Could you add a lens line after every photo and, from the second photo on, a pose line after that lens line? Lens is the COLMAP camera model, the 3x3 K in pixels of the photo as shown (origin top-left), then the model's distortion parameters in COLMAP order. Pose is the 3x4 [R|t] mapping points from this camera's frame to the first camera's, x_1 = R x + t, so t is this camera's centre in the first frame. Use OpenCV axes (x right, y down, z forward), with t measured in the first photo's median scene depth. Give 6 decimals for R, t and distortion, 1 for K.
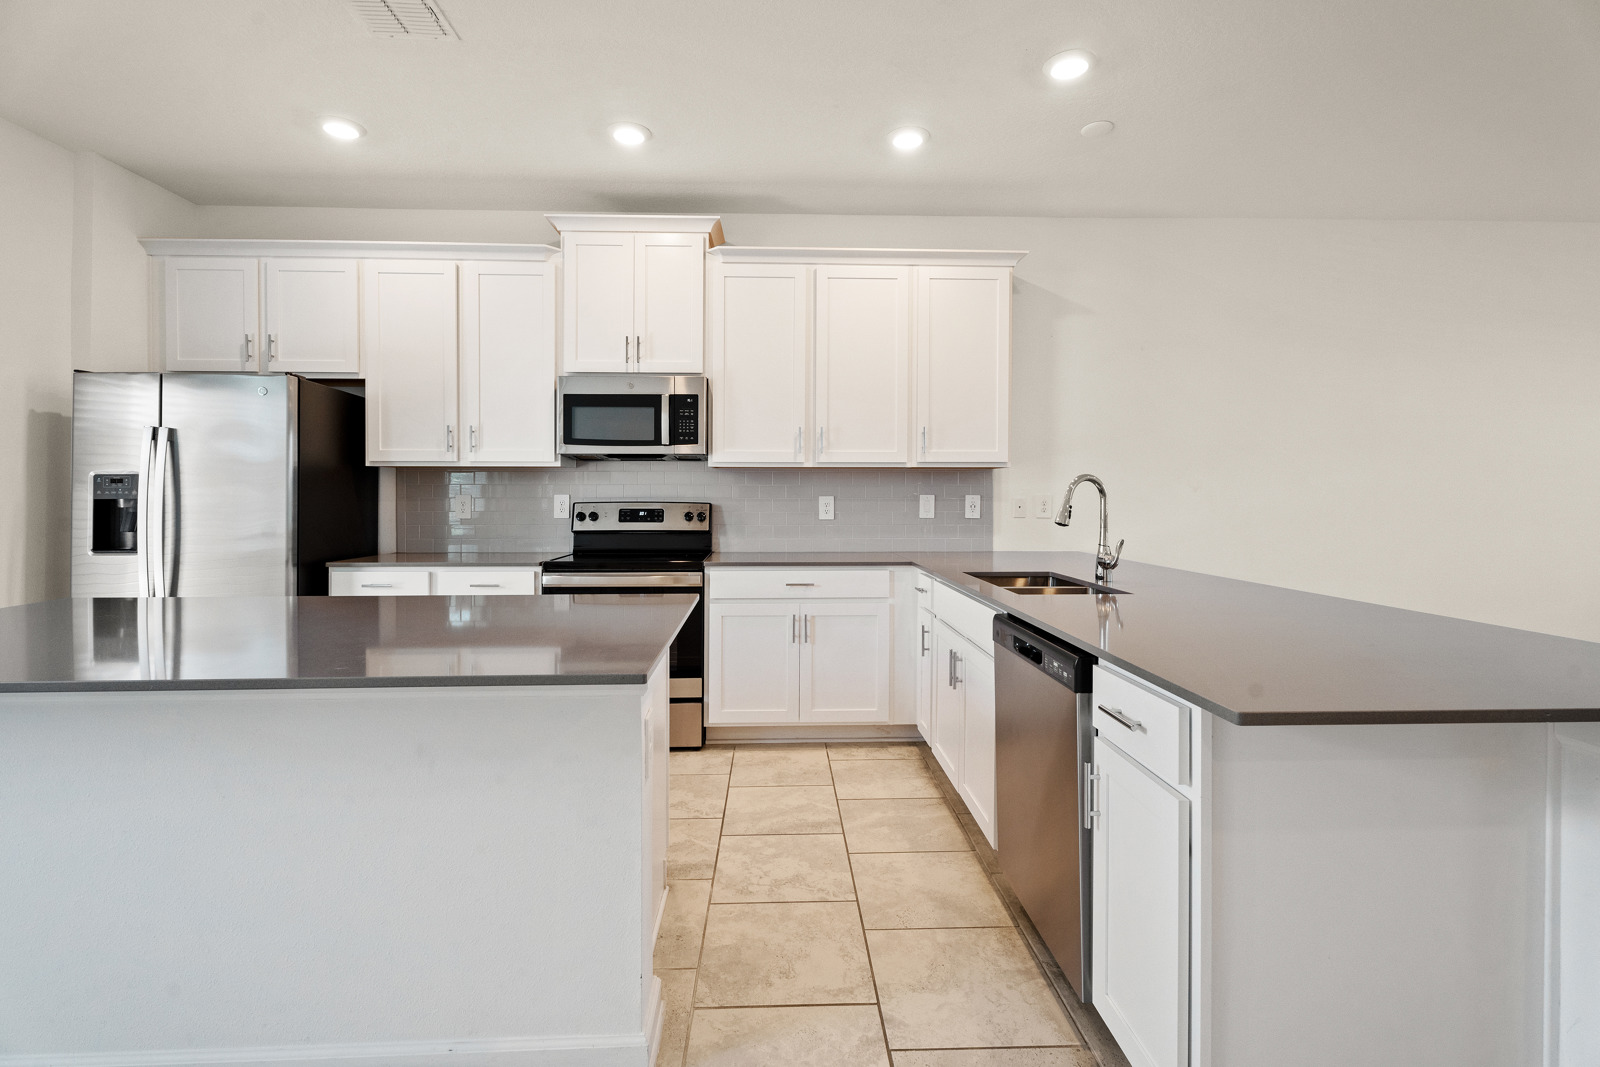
lens RADIAL K [[733.1, 0, 801.2], [0, 733.1, 497.2], [0, 0, 1]] dist [-0.000540, -0.000085]
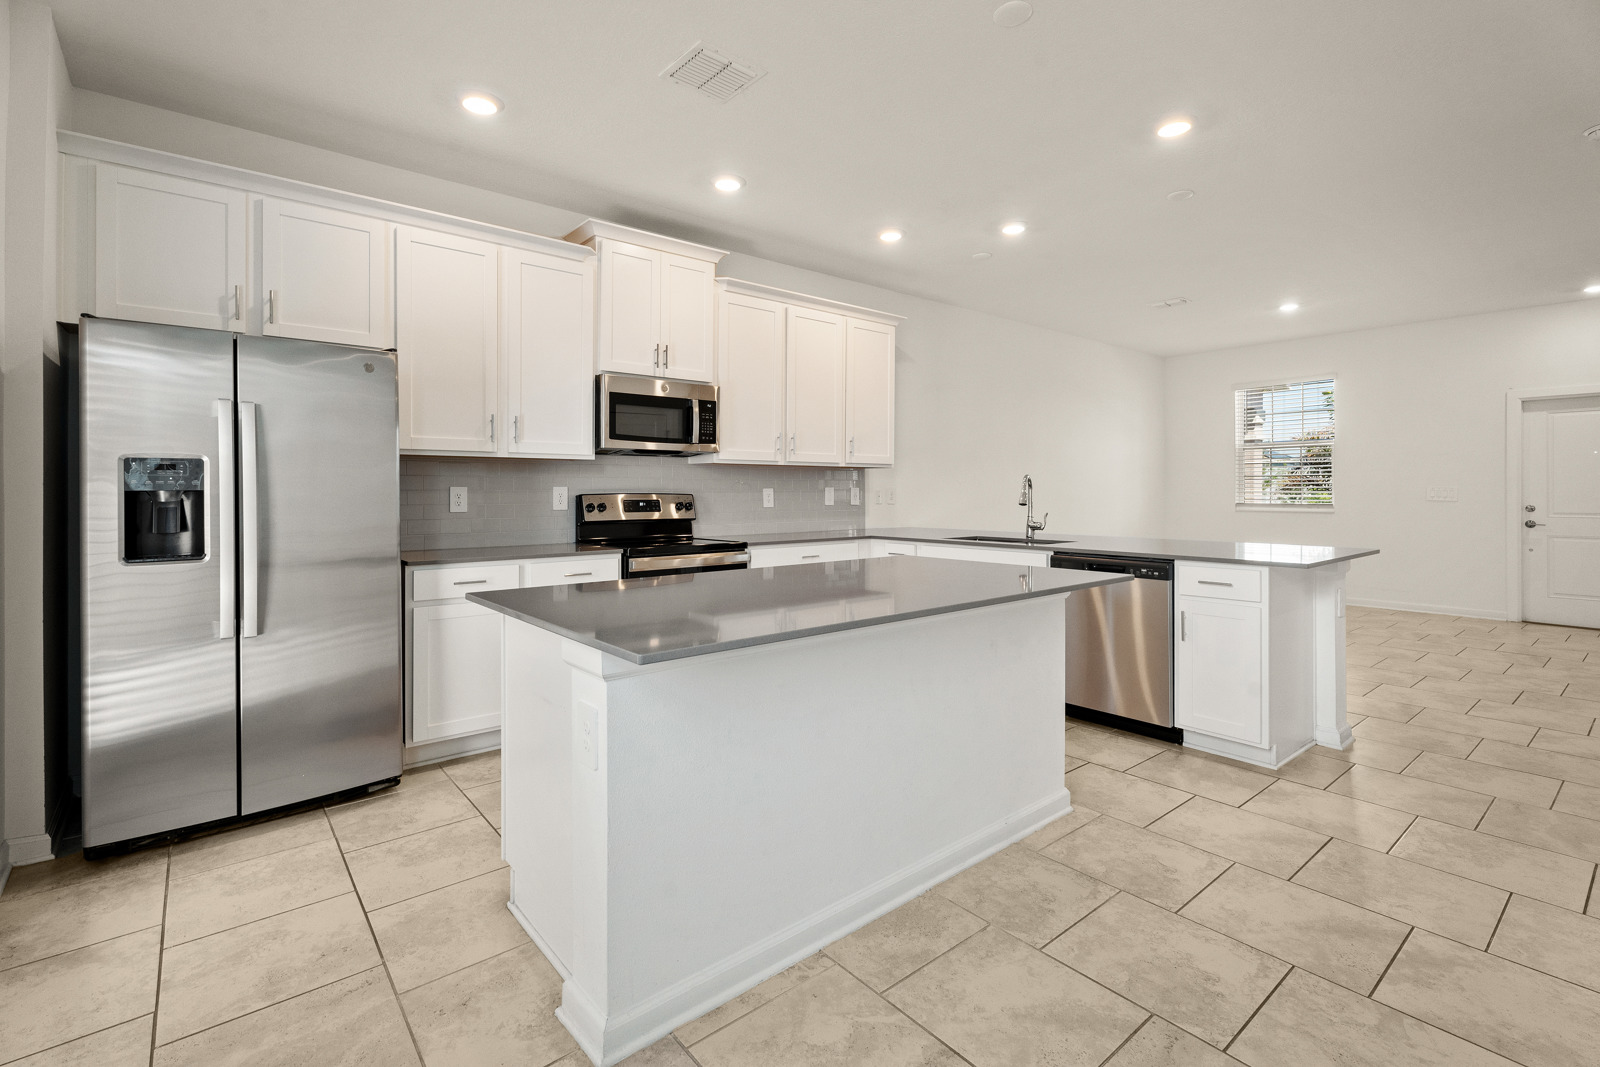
lens RADIAL K [[731.2, 0, 798.0], [0, 731.2, 491.0], [0, 0, 1]] dist [0.001723, -0.000259]
pose [[0.795150, -0.001773, 0.606410, -0.740698], [0.002712, 0.999996, -0.000632, 0.004311], [-0.606407, 0.002147, 0.795152, -0.008542]]
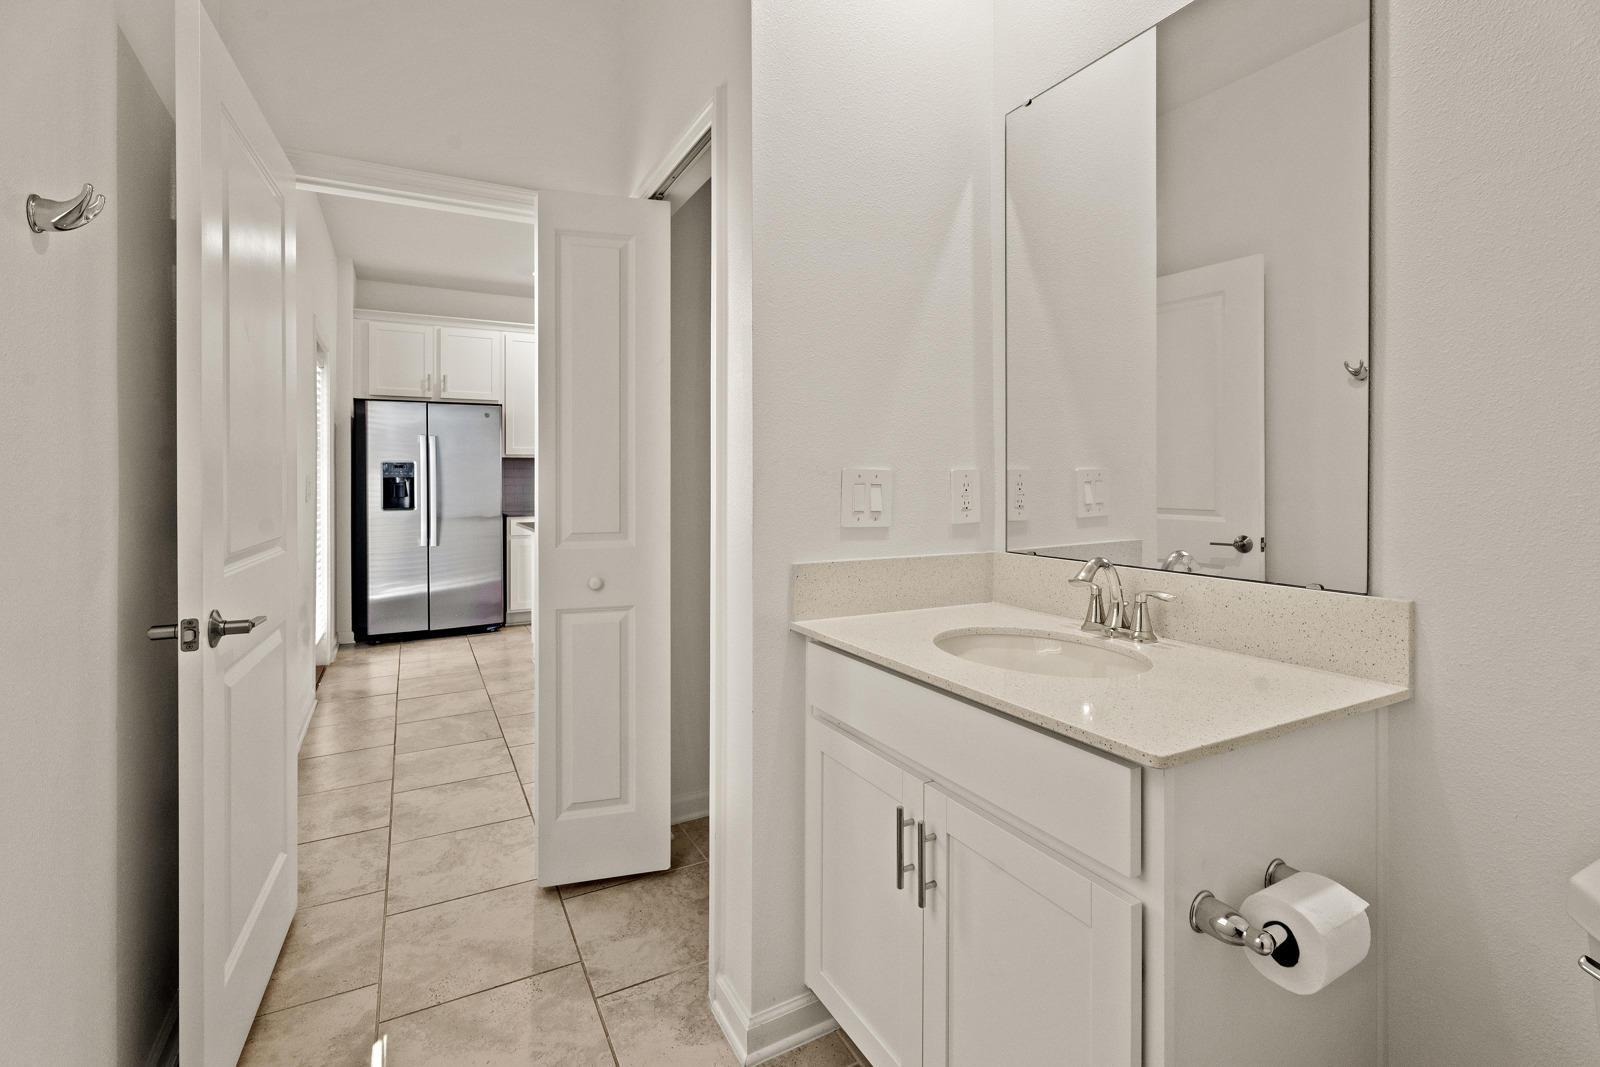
lens RADIAL K [[735.1, 0, 796.3], [0, 735.1, 483.5], [0, 0, 1]] dist [0.000066, -0.000627]
pose [[0.898094, -0.000723, 0.439803, -0.728437], [0.000031, 0.999999, 0.001581, 0.011446], [-0.439804, -0.001406, 0.898093, -0.760116]]
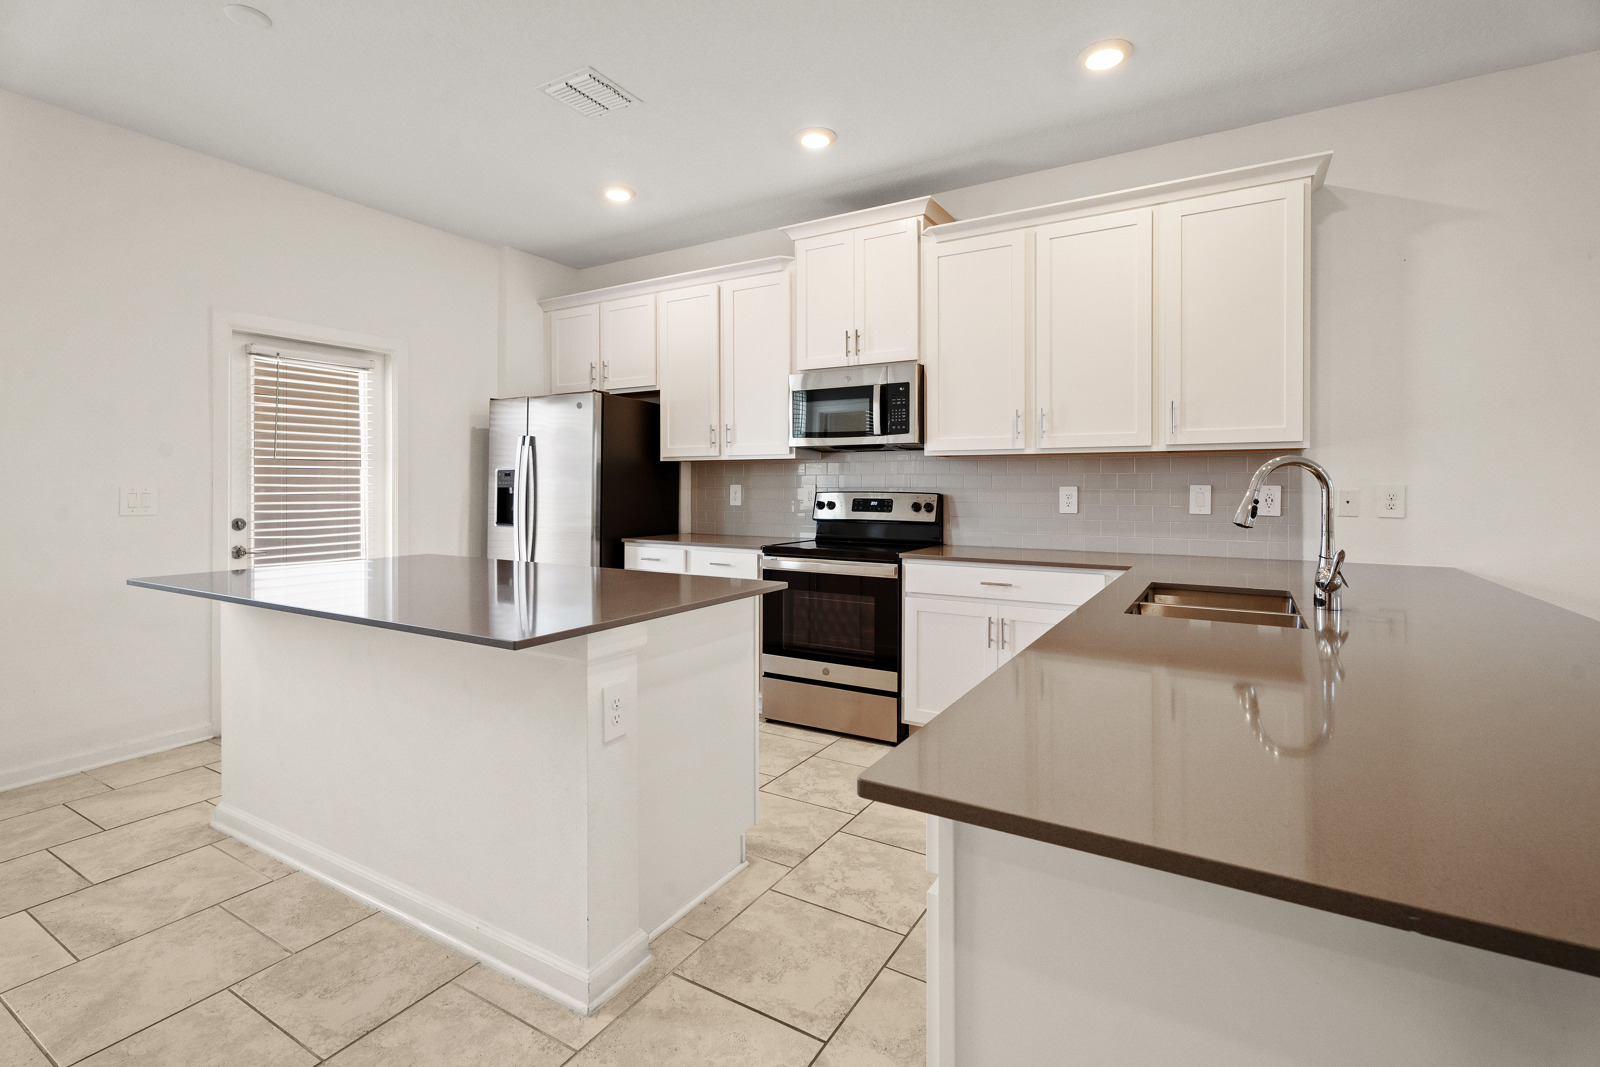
lens RADIAL K [[735.1, 0, 796.3], [0, 735.1, 483.5], [0, 0, 1]] dist [0.000066, -0.000627]
pose [[0.837212, -0.000035, -0.546879, 0.267217], [-0.002757, 0.999987, -0.004284, -0.000505], [0.546872, 0.005094, 0.837201, 0.097547]]
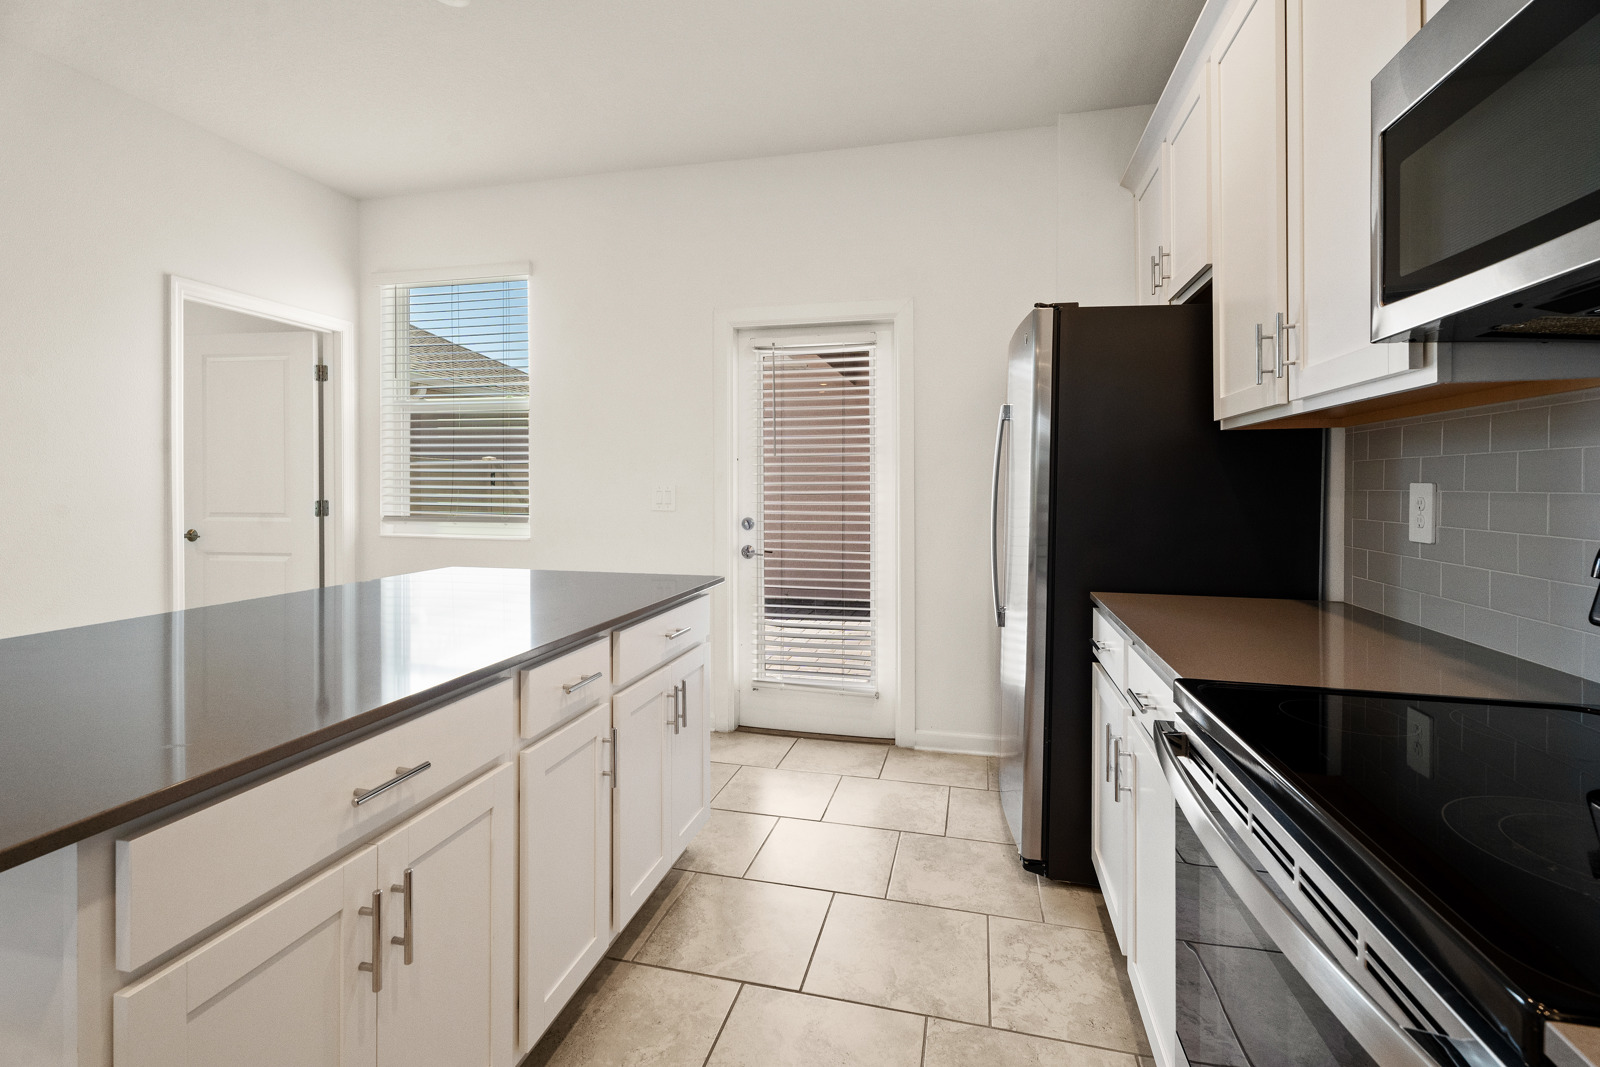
lens RADIAL K [[735.1, 0, 796.3], [0, 735.1, 483.5], [0, 0, 1]] dist [0.000066, -0.000627]
pose [[-0.272321, 0.000200, -0.962206, 0.020976], [-0.003837, 0.999992, 0.001294, -0.002624], [0.962199, 0.004044, -0.272318, 0.845191]]
